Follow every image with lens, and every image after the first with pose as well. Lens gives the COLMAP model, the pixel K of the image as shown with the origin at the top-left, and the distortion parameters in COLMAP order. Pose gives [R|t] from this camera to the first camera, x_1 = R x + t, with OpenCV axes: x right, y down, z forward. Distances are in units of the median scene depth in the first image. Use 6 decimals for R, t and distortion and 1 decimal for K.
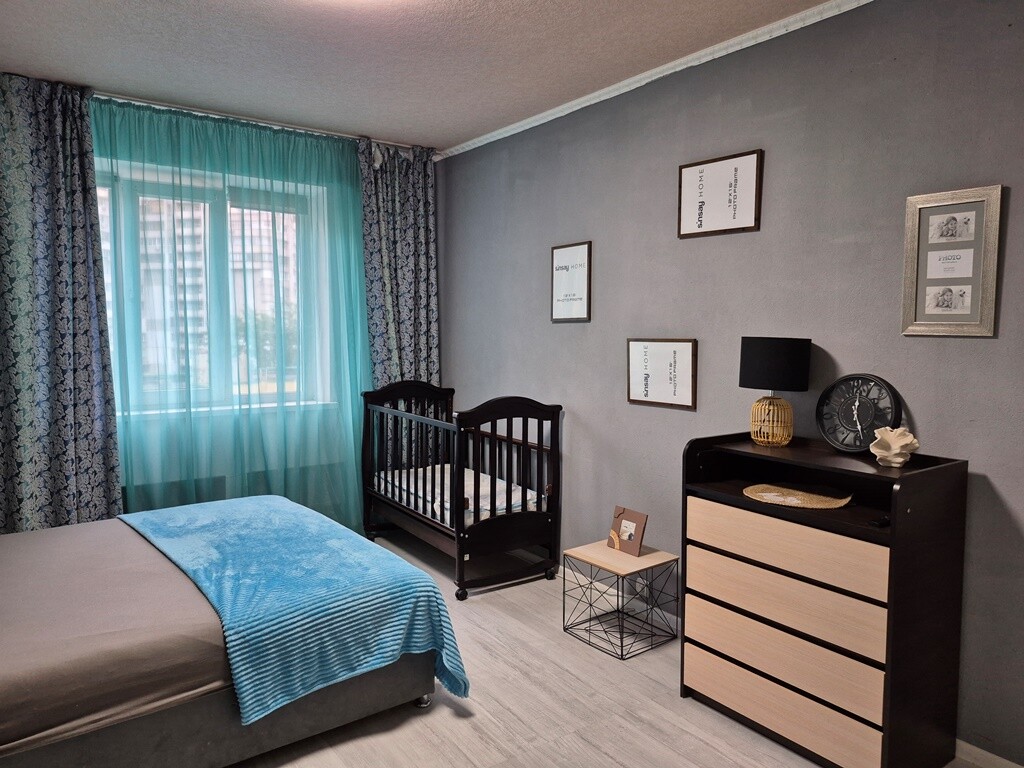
lens RADIAL K [[708.6, 0, 513.9], [0, 708.6, 379.5], [0, 0, 1]] dist [0.104627, -0.140436]
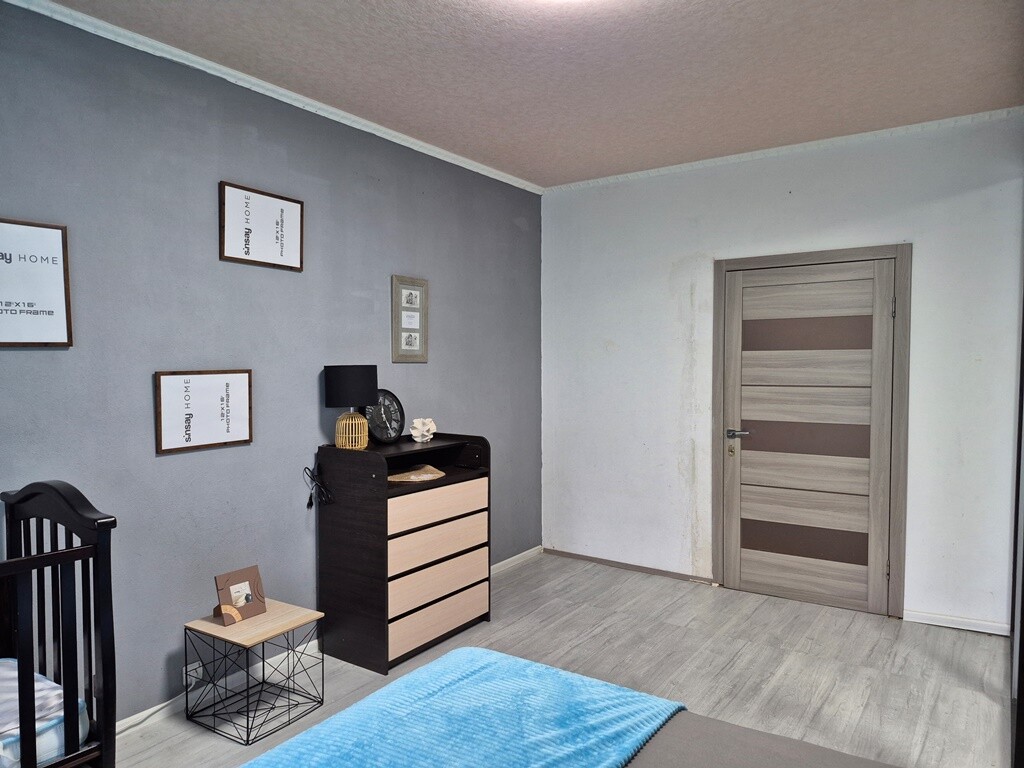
lens RADIAL K [[708.6, 0, 513.9], [0, 708.6, 379.5], [0, 0, 1]] dist [0.104627, -0.140436]
pose [[-0.337745, -0.043868, 0.940215, -0.787424], [0.057560, 0.996081, 0.067152, -0.088745], [-0.939476, 0.076799, -0.333897, 1.002504]]
